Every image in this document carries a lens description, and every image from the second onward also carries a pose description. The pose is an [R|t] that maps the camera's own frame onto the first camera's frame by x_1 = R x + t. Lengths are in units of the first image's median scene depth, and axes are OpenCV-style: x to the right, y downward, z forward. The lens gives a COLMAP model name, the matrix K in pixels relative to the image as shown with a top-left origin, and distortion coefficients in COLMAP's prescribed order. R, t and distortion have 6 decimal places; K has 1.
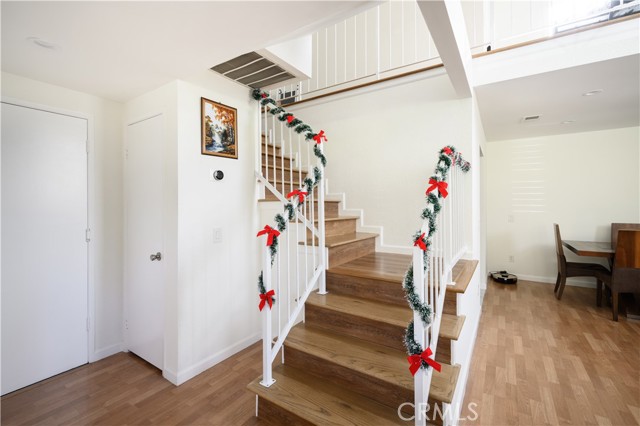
lens RADIAL K [[285.1, 0, 321.2], [0, 285.1, 204.0], [0, 0, 1]] dist [-0.000358, -0.000024]
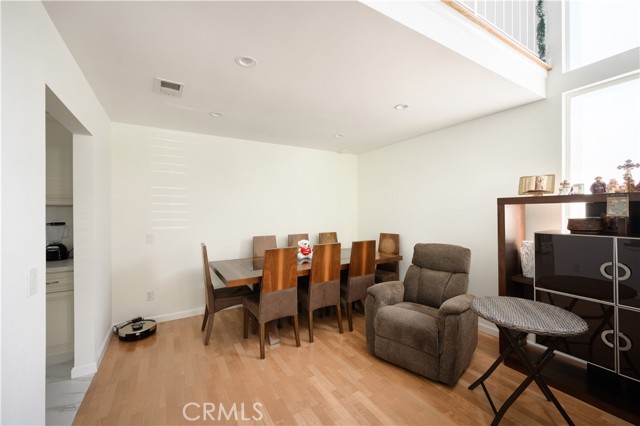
lens RADIAL K [[255.9, 0, 320.0], [0, 255.9, 213.0], [0, 0, 1]] dist [0.001090, 0.000115]
pose [[0.437602, -0.001148, 0.899168, 0.322058], [0.000168, 0.999999, 0.001195, -0.015396], [-0.899169, -0.000372, 0.437601, 0.391603]]
